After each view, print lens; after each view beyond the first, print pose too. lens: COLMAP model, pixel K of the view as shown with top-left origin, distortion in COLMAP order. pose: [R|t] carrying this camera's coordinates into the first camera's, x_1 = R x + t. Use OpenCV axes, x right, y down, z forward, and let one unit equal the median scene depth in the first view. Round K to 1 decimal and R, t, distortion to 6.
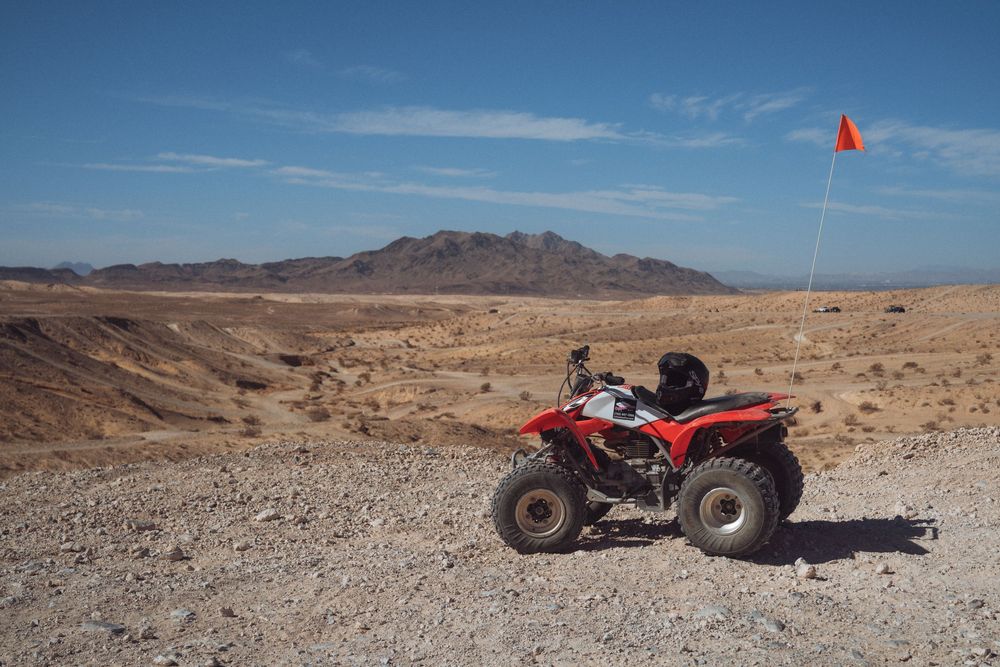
lens RADIAL K [[1402.1, 0, 500.0], [0, 1402.1, 333.5], [0, 0, 1]] dist [-0.050243, 0.179680]
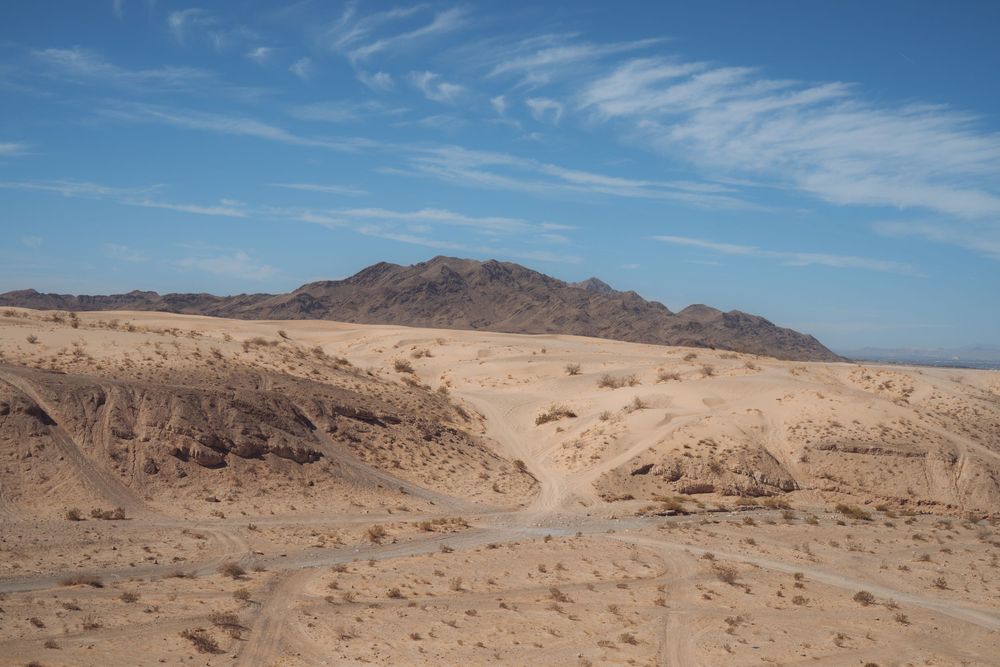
lens RADIAL K [[1402.1, 0, 500.0], [0, 1402.1, 333.5], [0, 0, 1]] dist [-0.050243, 0.179680]
pose [[0.999058, 0.035345, -0.025170, 0.050607], [-0.036441, 0.998344, -0.044506, -0.074515], [0.023556, 0.045381, 0.998692, 3.229028]]
